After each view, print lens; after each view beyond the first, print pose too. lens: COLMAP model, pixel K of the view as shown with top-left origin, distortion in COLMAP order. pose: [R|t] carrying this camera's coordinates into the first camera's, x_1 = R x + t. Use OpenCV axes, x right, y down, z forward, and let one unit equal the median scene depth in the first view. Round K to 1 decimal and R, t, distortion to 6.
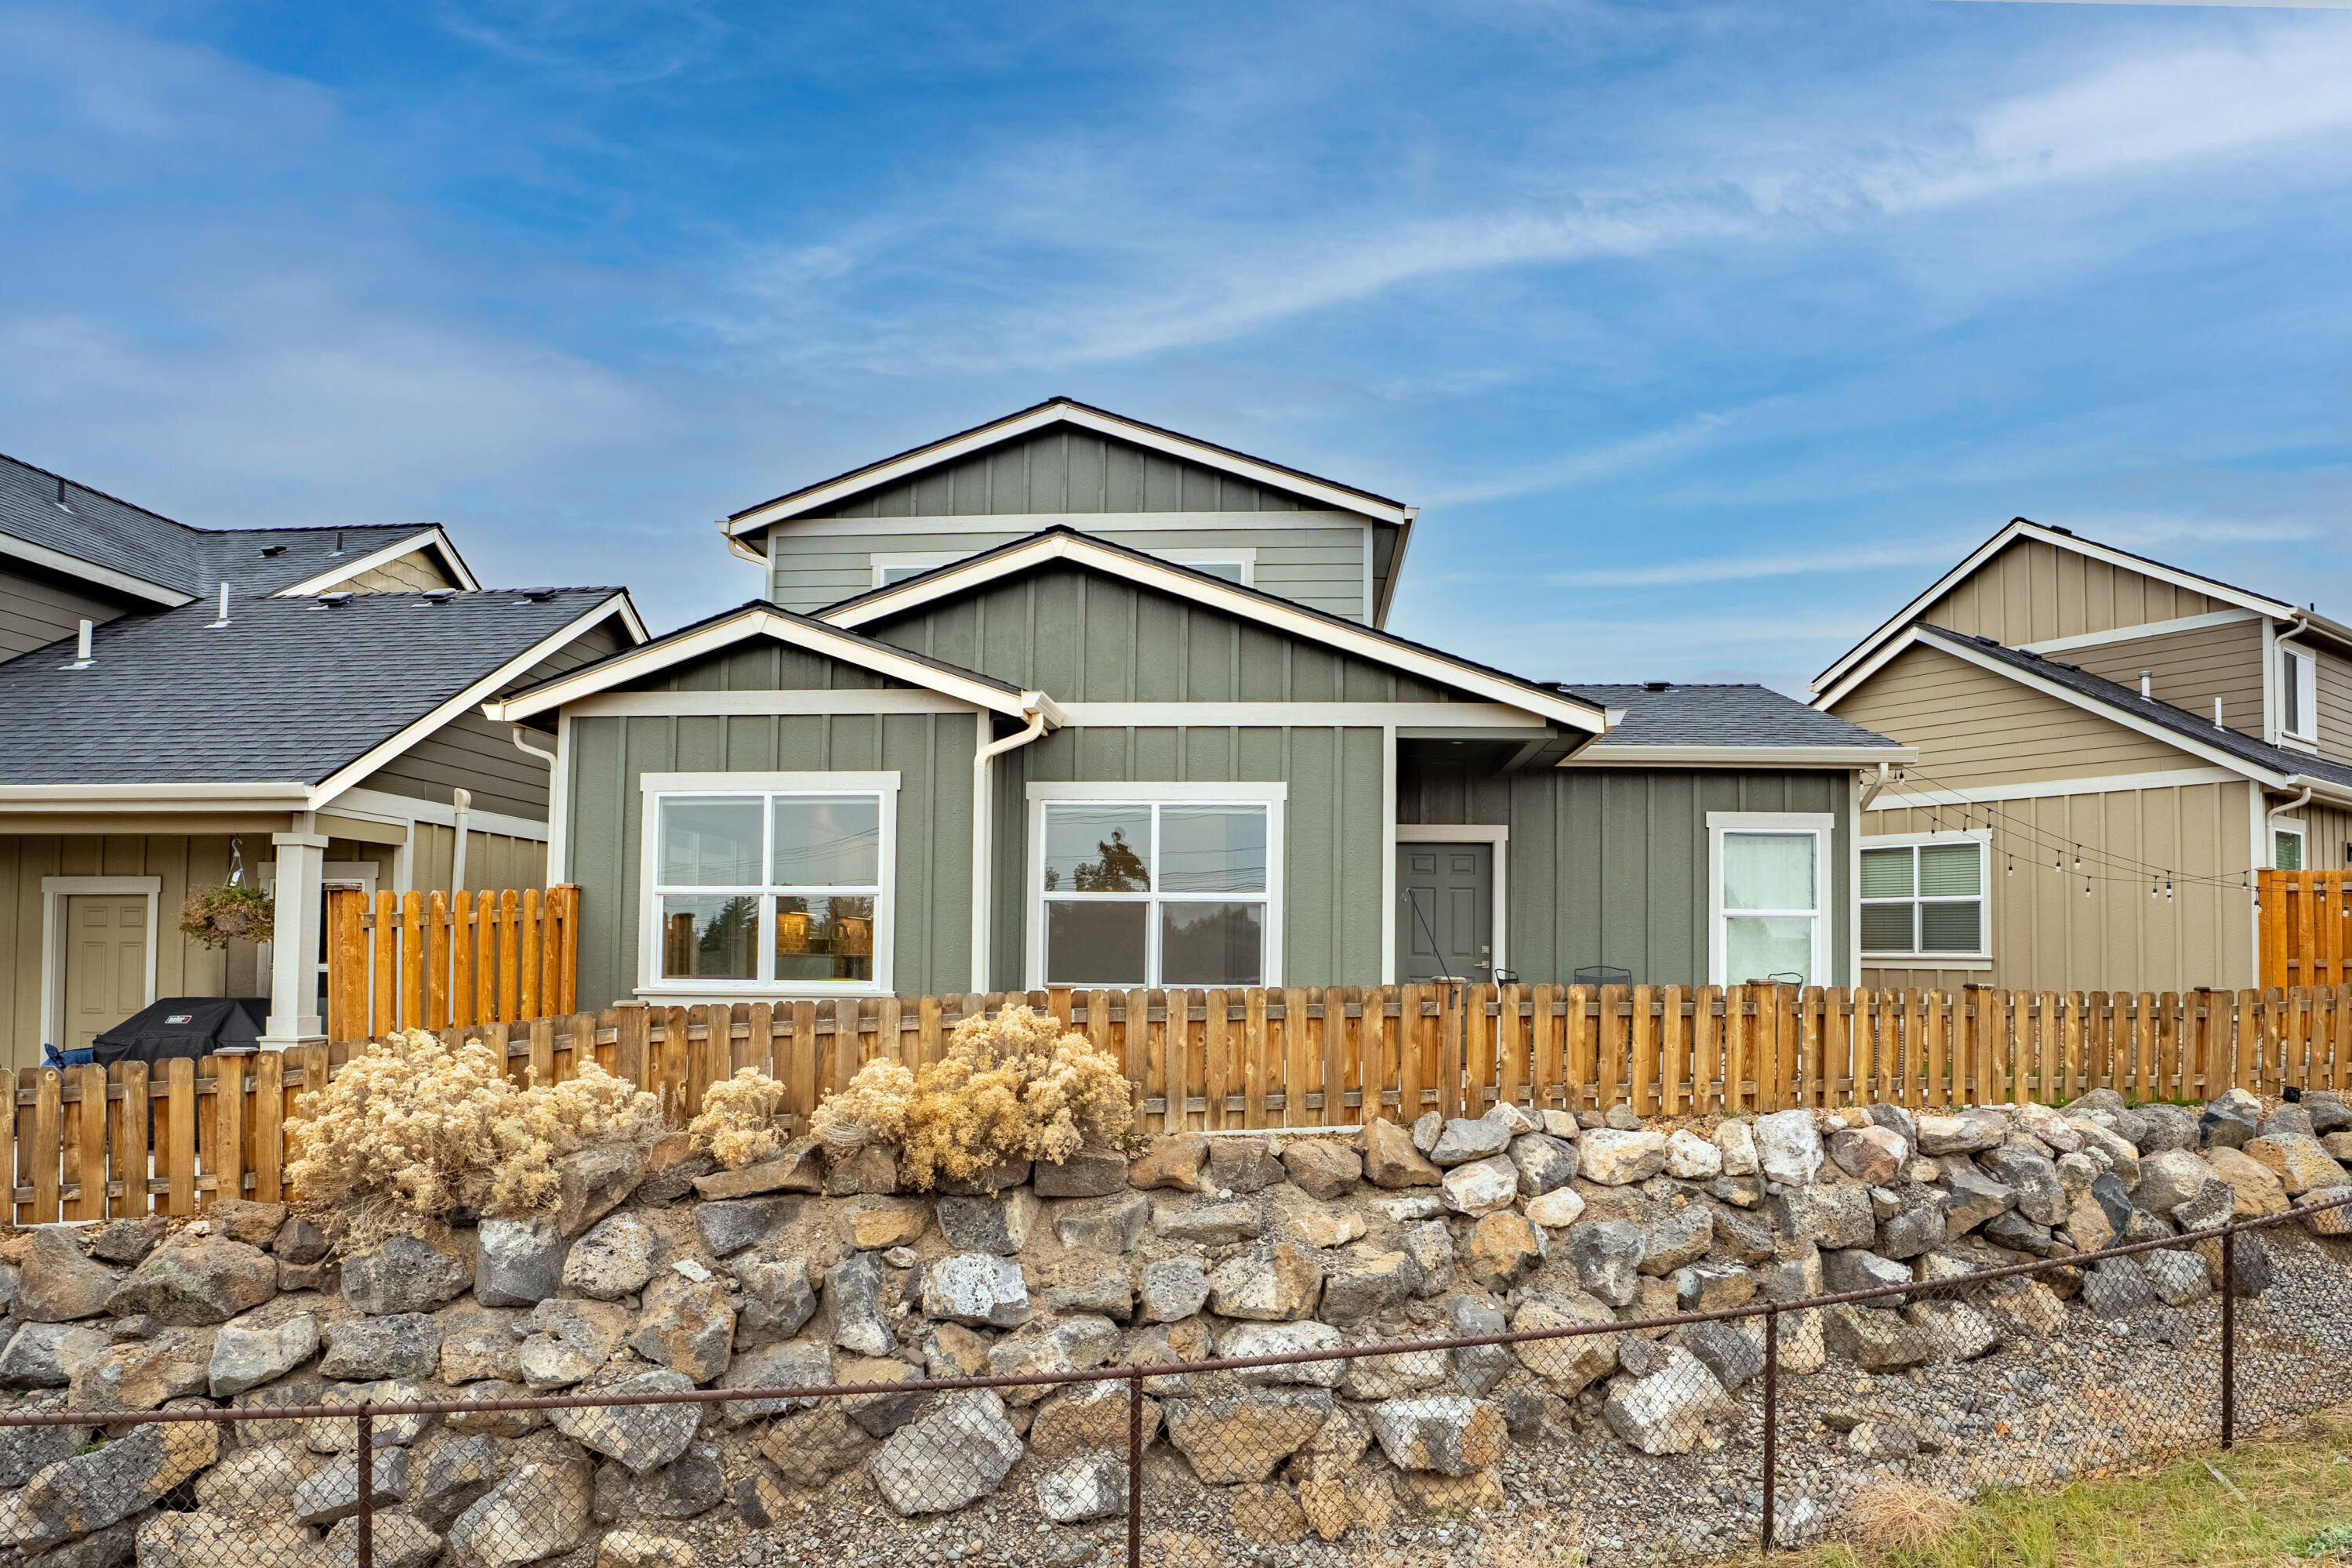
lens RADIAL K [[1114.8, 0, 1175.9], [0, 1114.8, 916.9], [0, 0, 1]] dist [-0.044700, 0.012093]
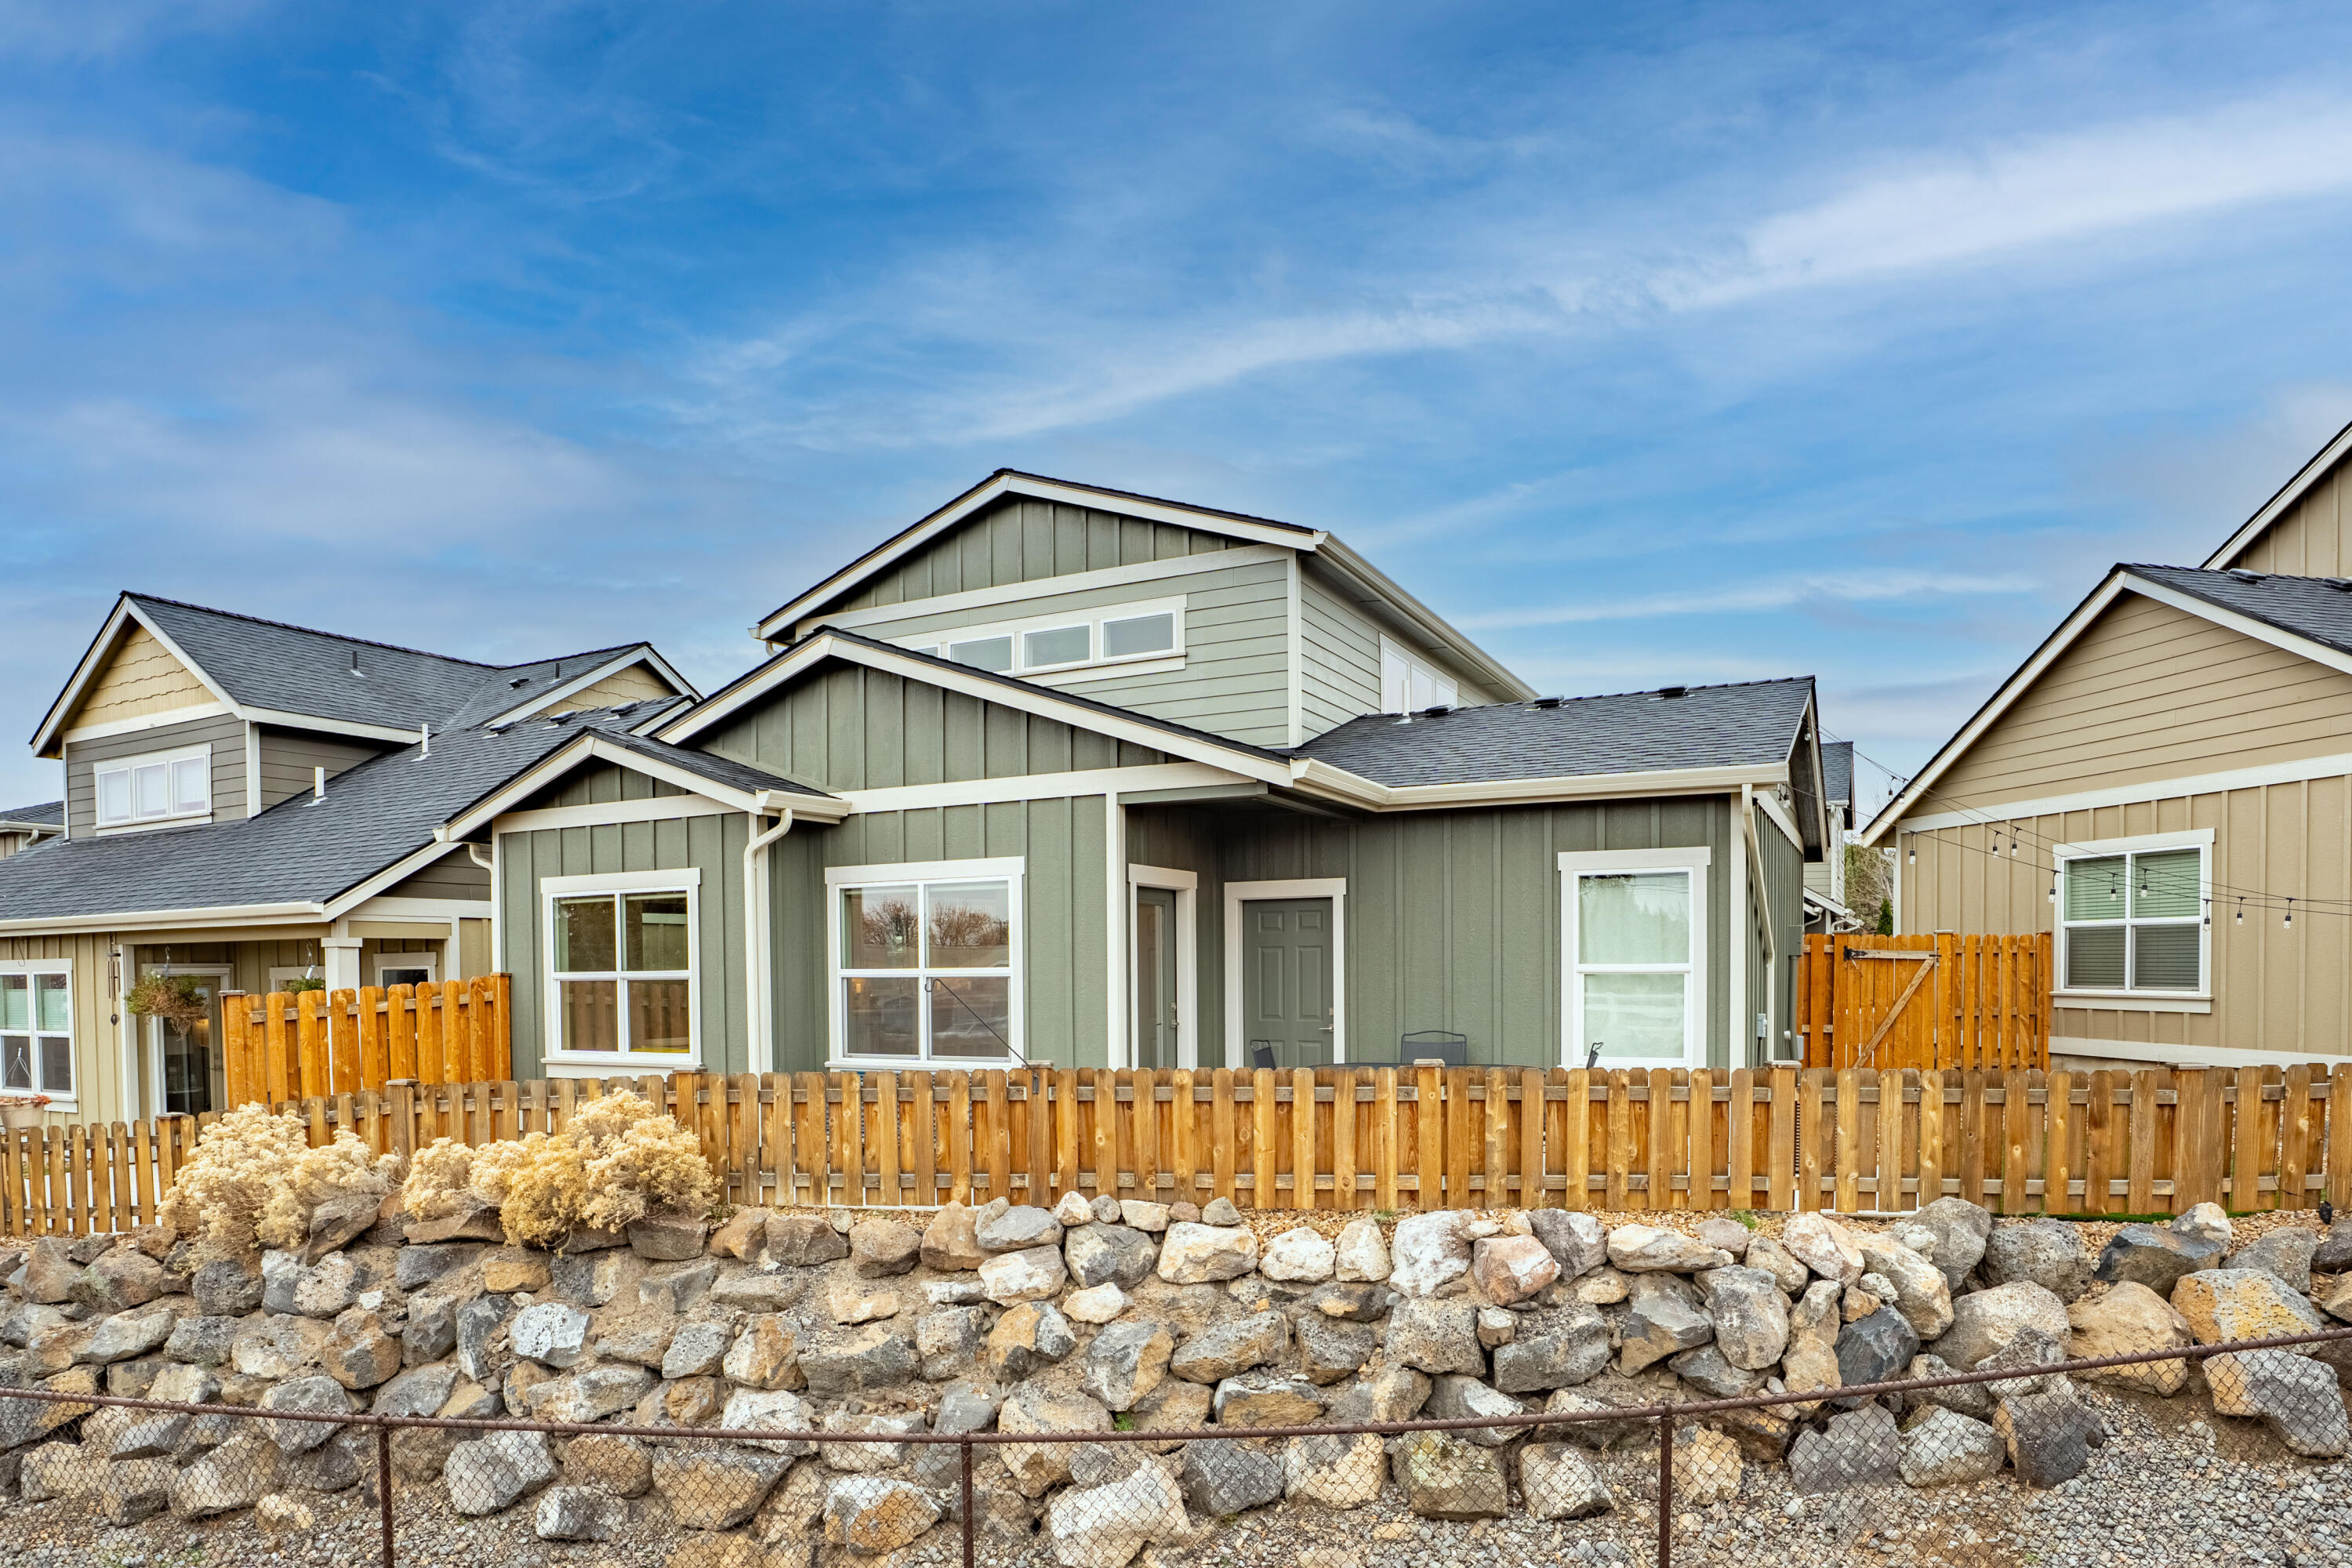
lens RADIAL K [[1126.0, 0, 1176.7], [0, 1126.0, 984.6], [0, 0, 1]] dist [-0.048546, 0.012138]
pose [[0.947302, -0.017691, -0.319854, 0.687347], [0.030340, 0.998940, 0.034606, -0.044985], [0.318902, -0.042486, 0.946835, 0.097207]]
